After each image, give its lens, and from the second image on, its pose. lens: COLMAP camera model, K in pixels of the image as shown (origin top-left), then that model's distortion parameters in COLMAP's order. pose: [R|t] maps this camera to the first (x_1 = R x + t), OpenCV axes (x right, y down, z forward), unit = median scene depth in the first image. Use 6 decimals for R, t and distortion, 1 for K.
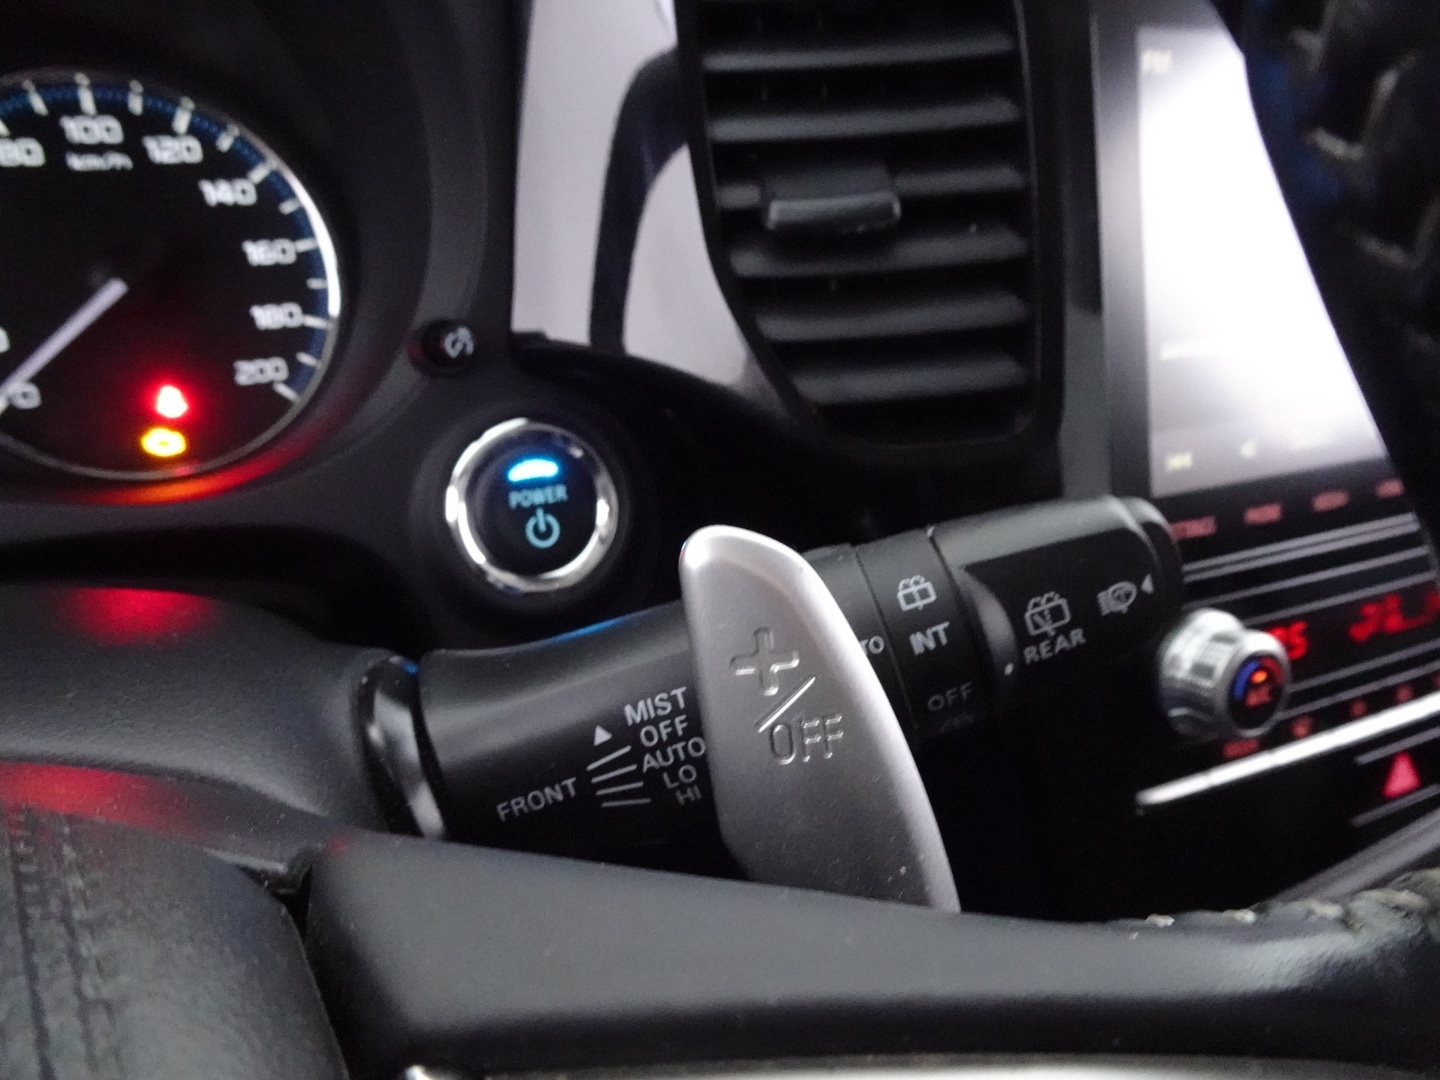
lens RADIAL K [[1037.3, 0, 720.0], [0, 1037.3, 540.0], [0, 0, 1]] dist [0.007766, 0.000981]
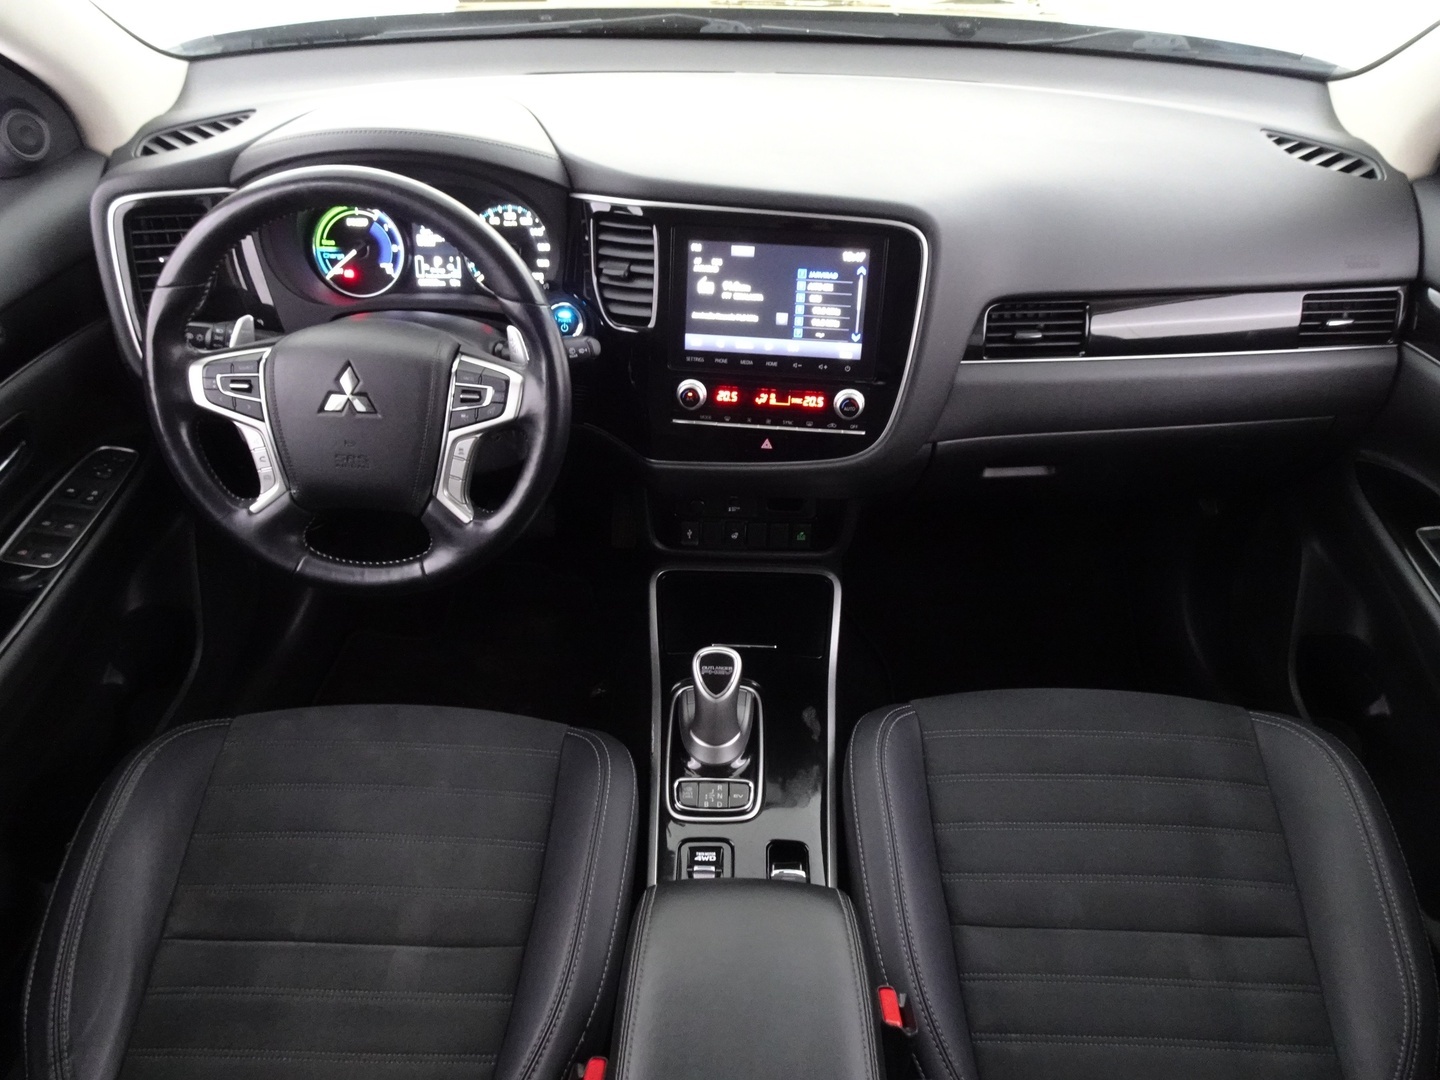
lens RADIAL K [[1037.3, 0, 720.0], [0, 1037.3, 540.0], [0, 0, 1]] dist [0.007766, 0.000981]
pose [[0.856097, 0.285719, -0.430653, 2.304362], [-0.203771, 0.952389, 0.226789, -0.257453], [0.474947, -0.106399, 0.873559, -2.411196]]
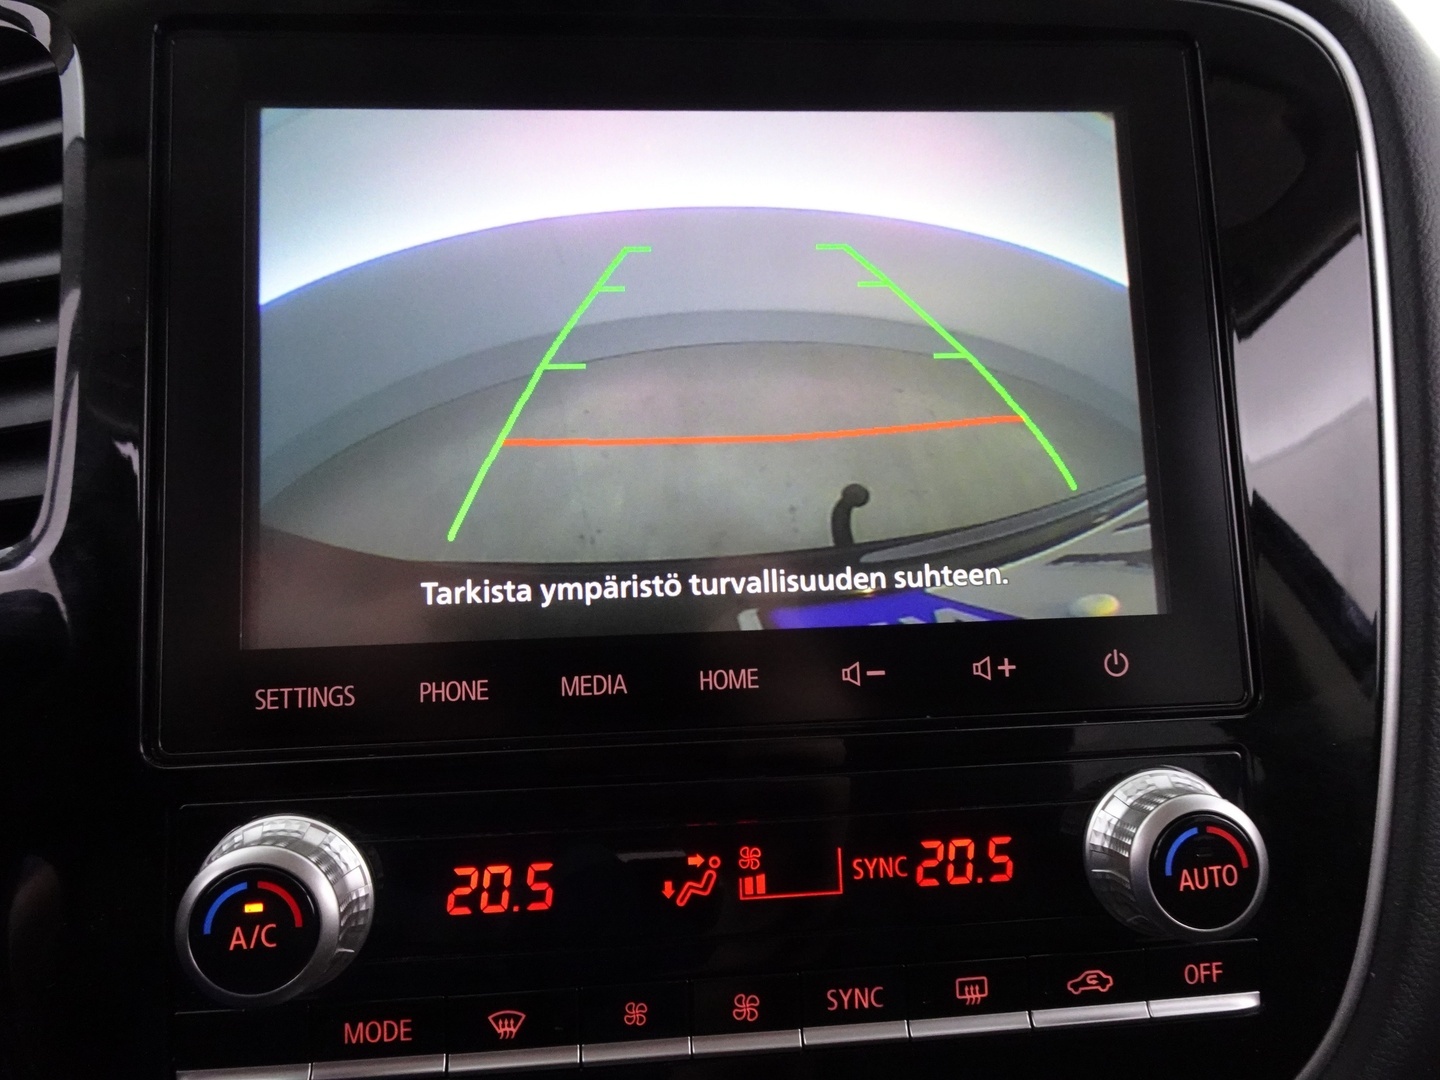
lens RADIAL K [[1037.3, 0, 720.0], [0, 1037.3, 540.0], [0, 0, 1]] dist [0.007766, 0.000981]
pose [[0.934558, 0.018048, -0.355353, 0.907215], [-0.102549, 0.969996, -0.220434, 0.013030], [0.340713, 0.242449, 0.908368, 0.363176]]
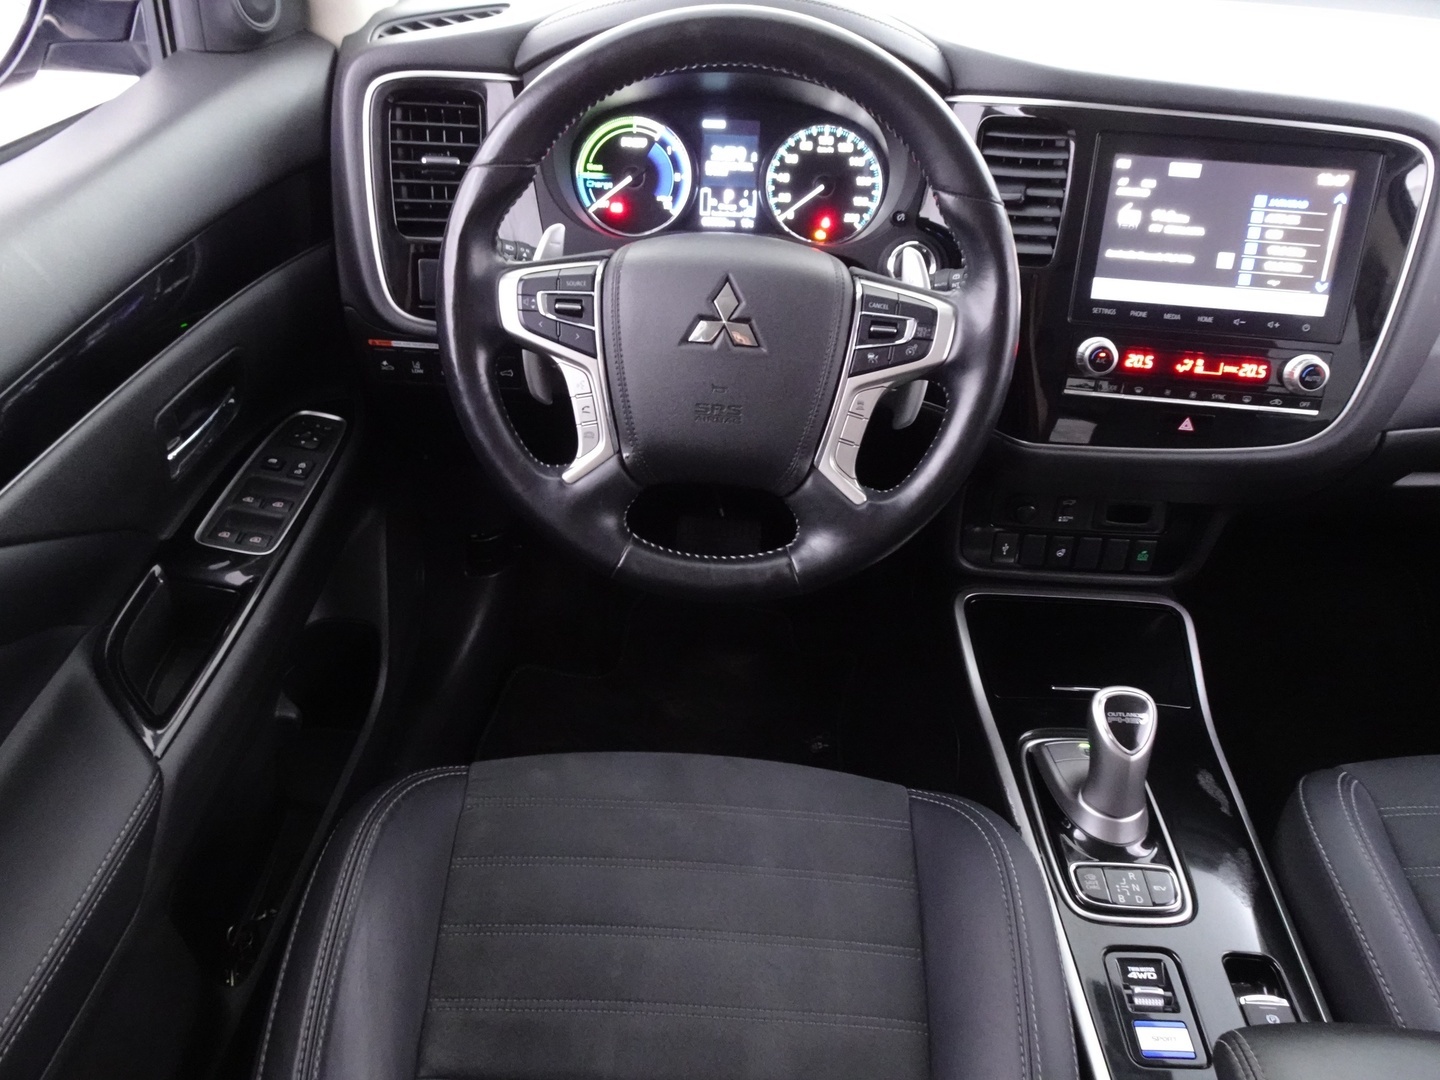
lens RADIAL K [[1037.3, 0, 720.0], [0, 1037.3, 540.0], [0, 0, 1]] dist [0.007766, 0.000981]
pose [[0.854452, 0.284171, -0.434924, 0.942782], [-0.232731, 0.957816, 0.168596, 0.365993], [0.464487, -0.042837, 0.884543, -2.196231]]
